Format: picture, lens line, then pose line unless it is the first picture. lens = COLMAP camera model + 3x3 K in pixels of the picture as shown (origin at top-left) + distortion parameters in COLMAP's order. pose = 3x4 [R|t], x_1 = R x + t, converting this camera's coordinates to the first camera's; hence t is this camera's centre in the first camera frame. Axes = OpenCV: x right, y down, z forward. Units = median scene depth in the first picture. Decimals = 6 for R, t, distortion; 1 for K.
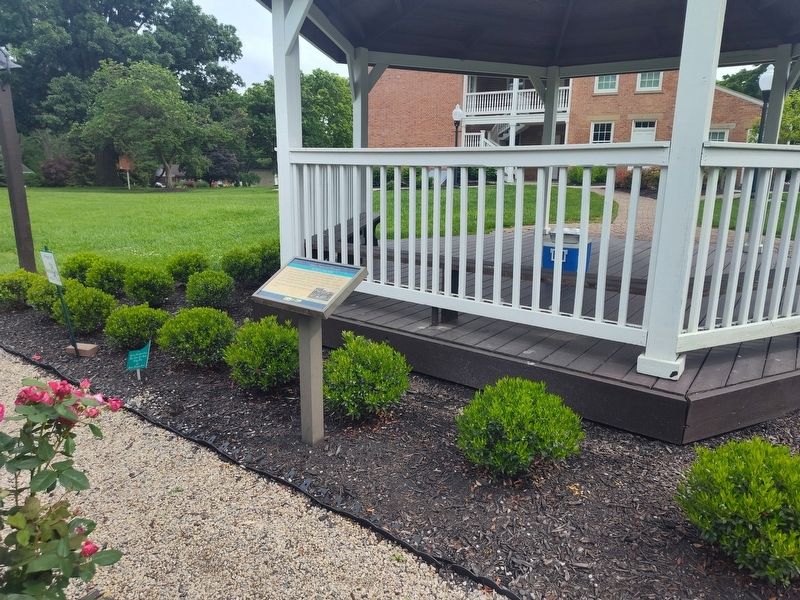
lens RADIAL K [[555.1, 0, 400.0], [0, 555.1, 300.0], [0, 0, 1]] dist [-0.000198, -0.001866]
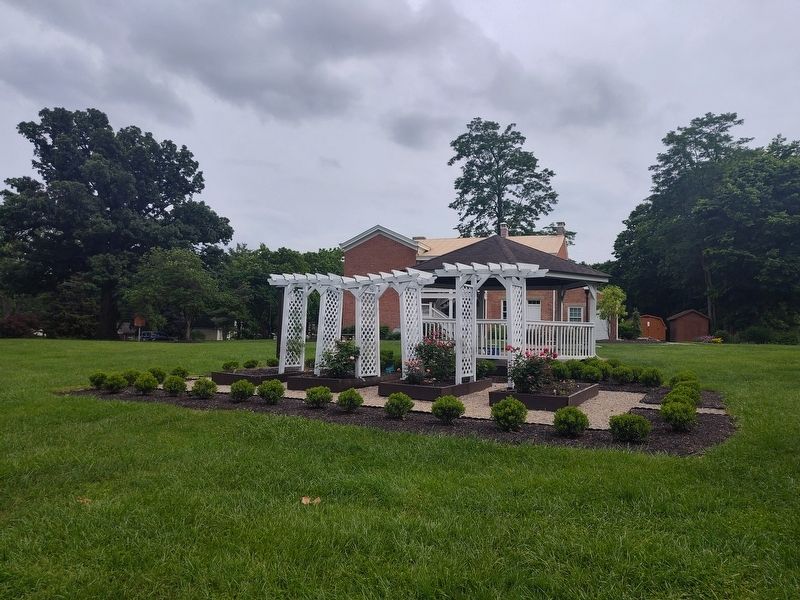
lens RADIAL K [[555.1, 0, 400.0], [0, 555.1, 300.0], [0, 0, 1]] dist [-0.000198, -0.001866]
pose [[0.990584, 0.016548, 0.135901, -0.112801], [0.022236, 0.960039, -0.278981, 0.082097], [-0.135086, 0.279376, 0.950632, -0.329553]]
